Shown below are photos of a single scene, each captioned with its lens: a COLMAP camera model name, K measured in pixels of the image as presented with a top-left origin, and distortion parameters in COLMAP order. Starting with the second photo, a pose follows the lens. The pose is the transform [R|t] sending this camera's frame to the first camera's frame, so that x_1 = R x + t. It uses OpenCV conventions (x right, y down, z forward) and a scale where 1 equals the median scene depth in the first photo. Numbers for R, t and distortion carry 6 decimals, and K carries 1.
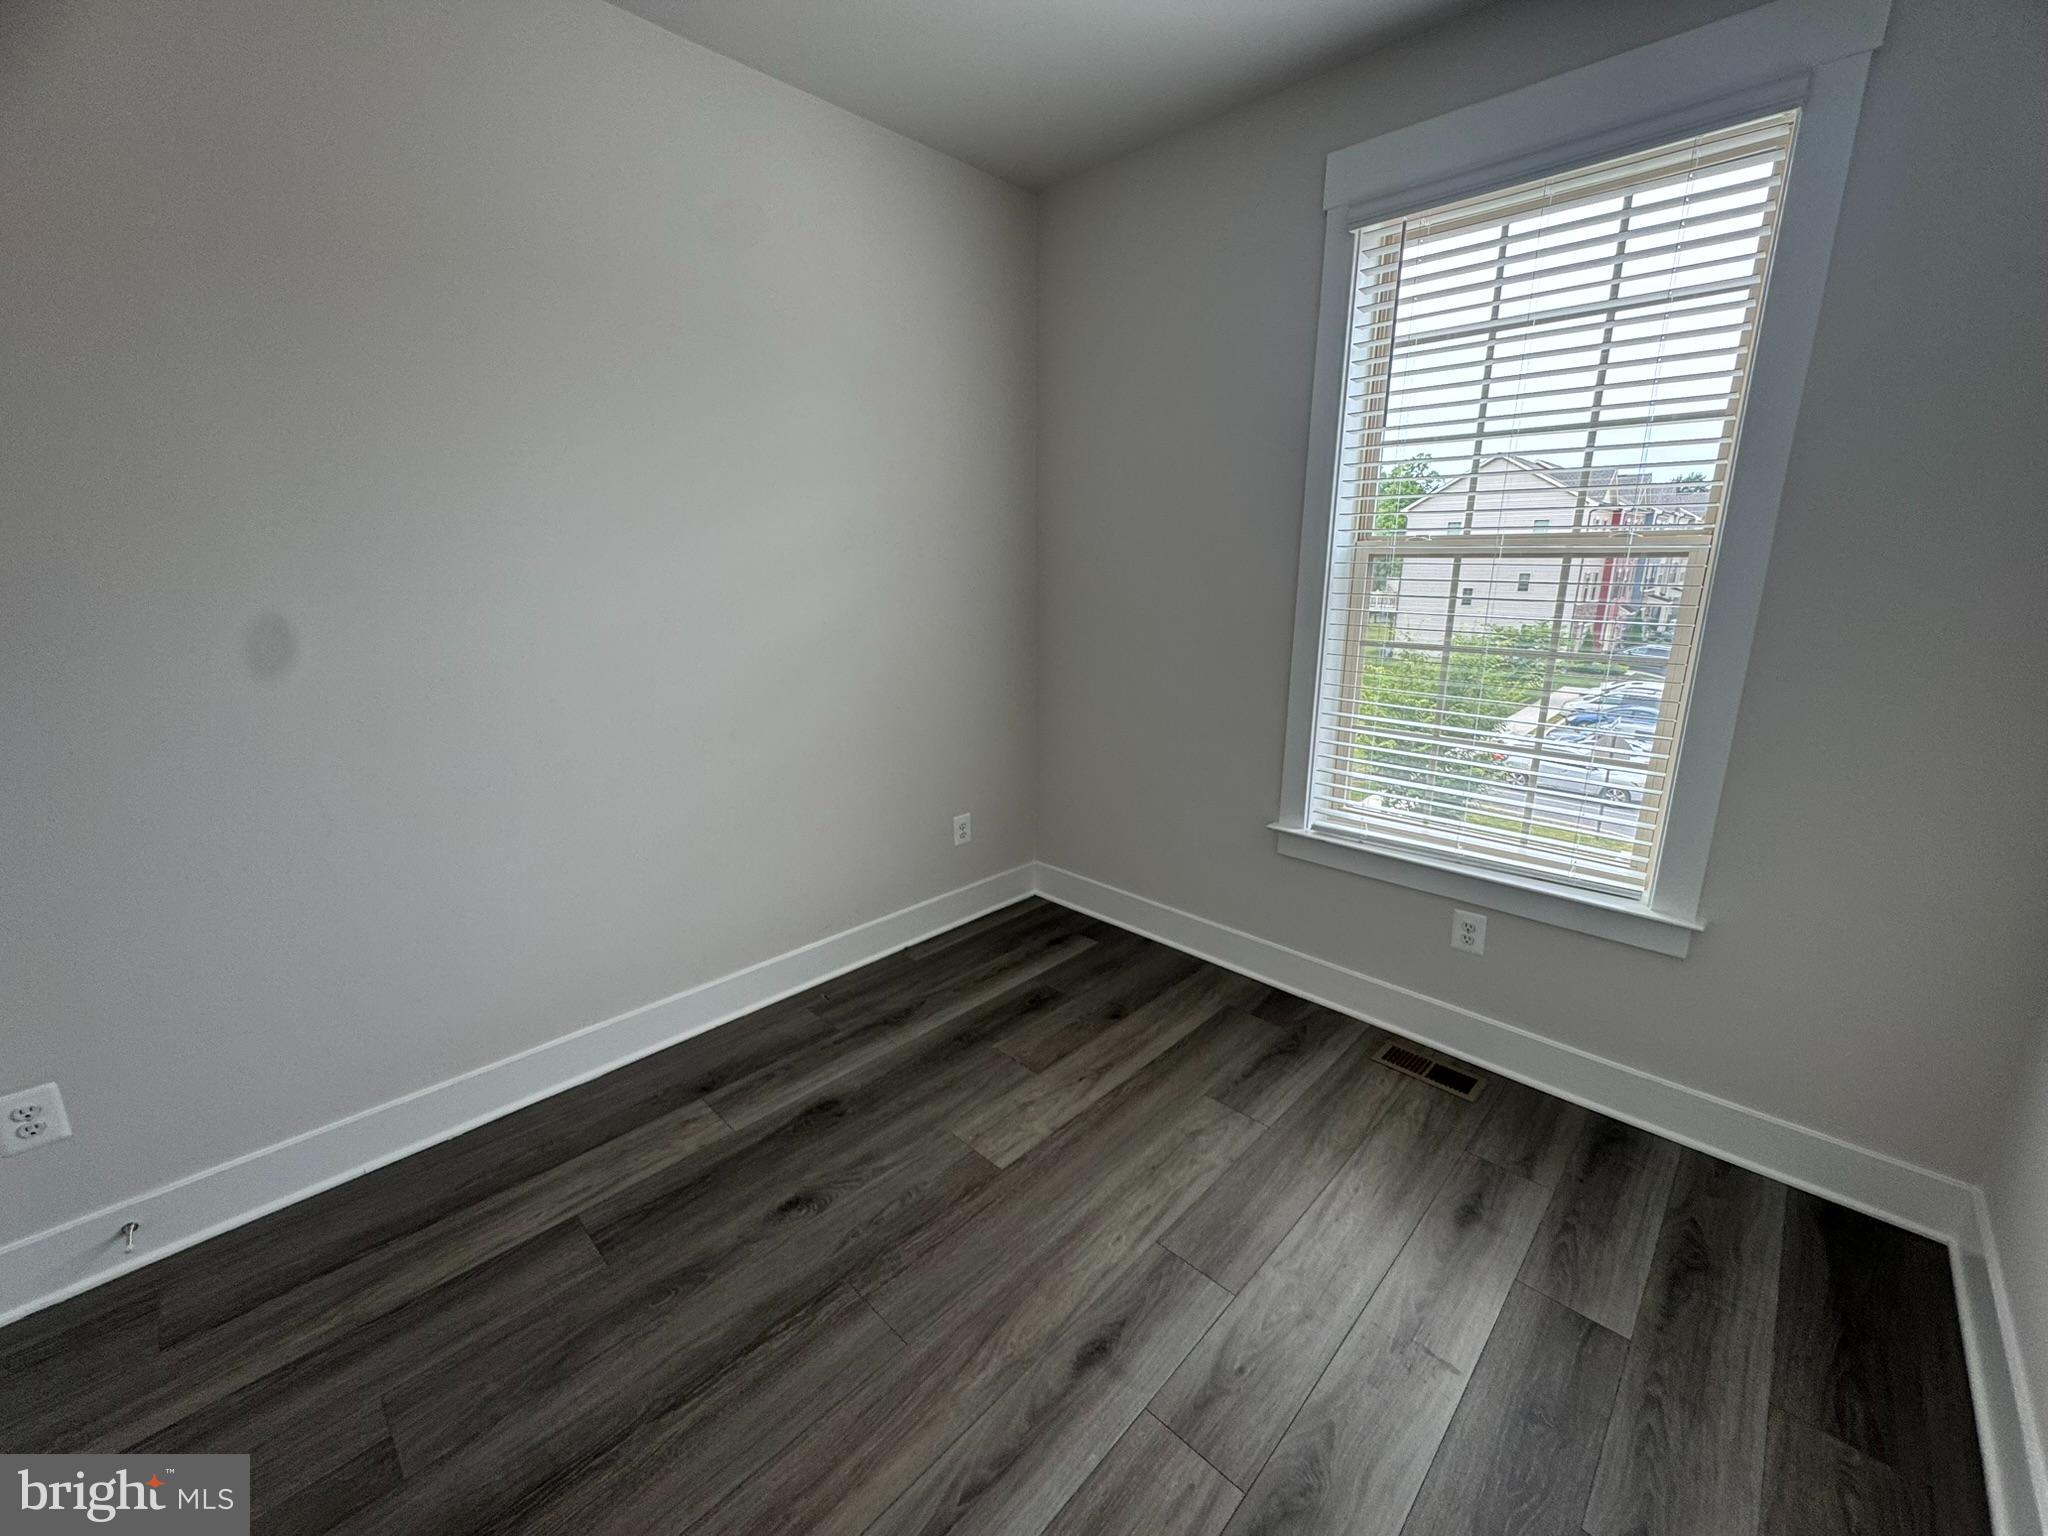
lens RADIAL K [[816.1, 0, 1024.0], [0, 816.1, 768.0], [0, 0, 1]] dist [-0.000186, -0.000628]
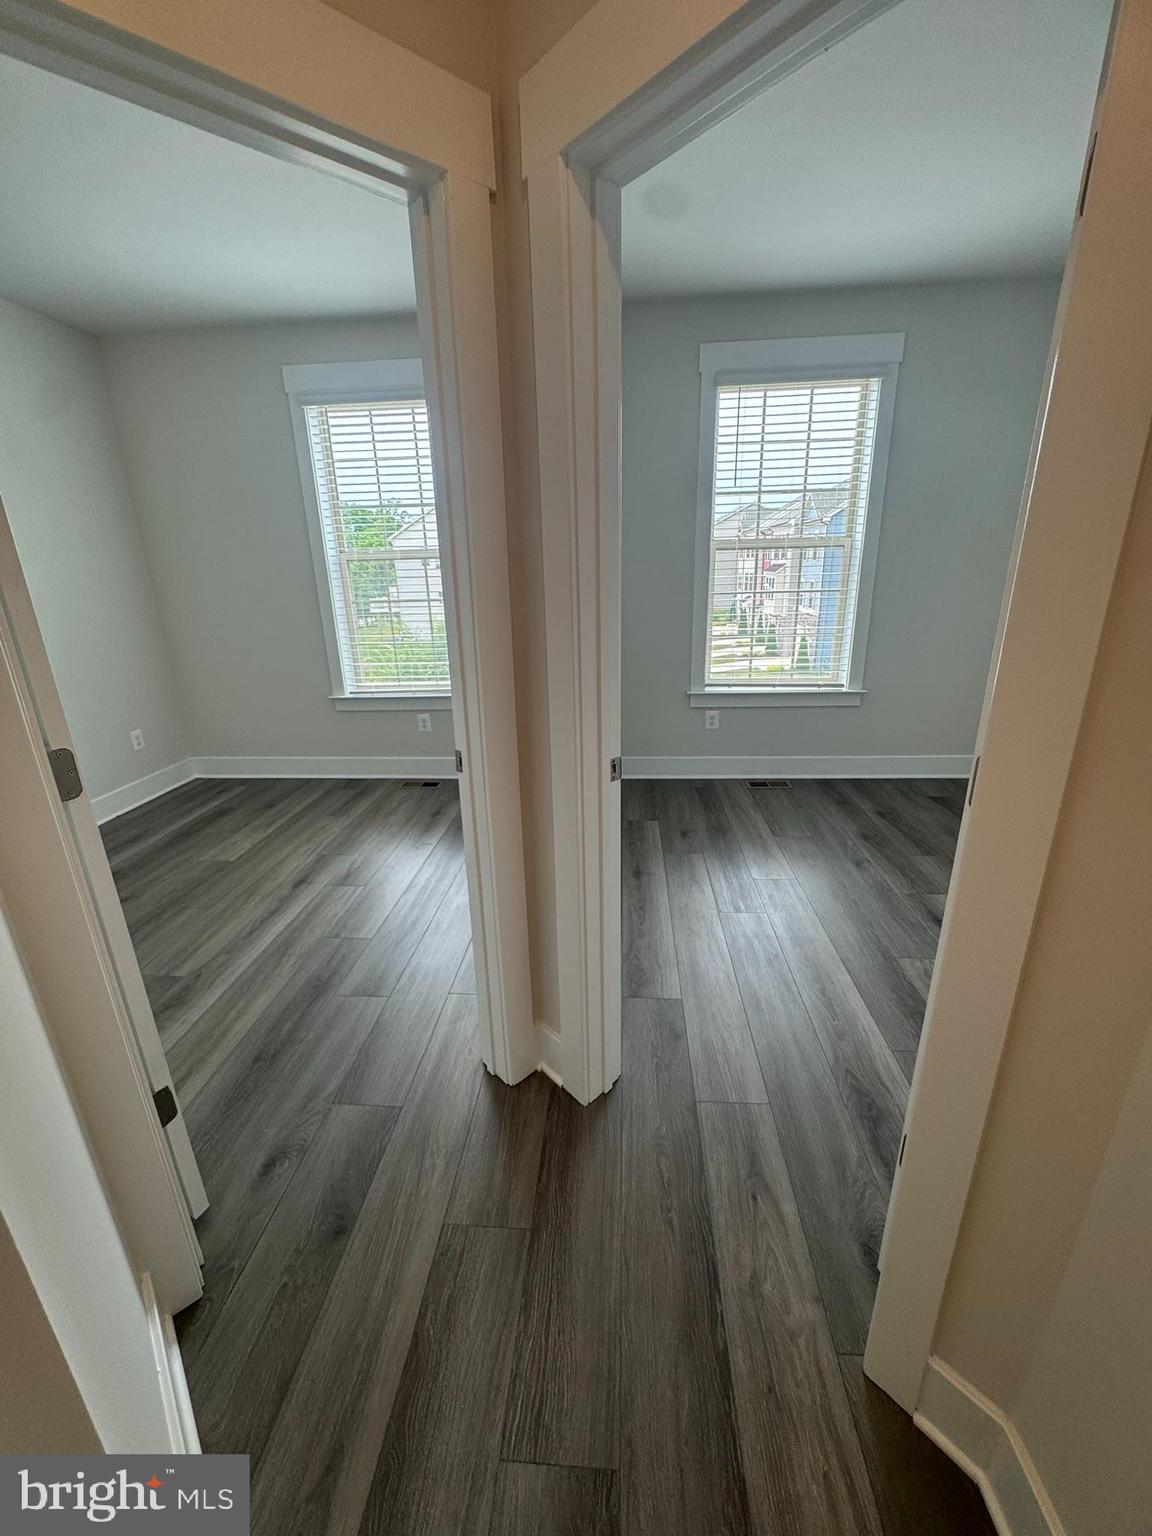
lens RADIAL K [[612.1, 0, 576.0], [0, 612.1, 768.0], [0, 0, 1]] dist [-0.000186, -0.000628]
pose [[0.769569, -0.215327, 0.601164, -0.206861], [0.182088, 0.976343, 0.116613, 0.204611], [-0.612052, 0.019723, 0.790572, -0.663342]]
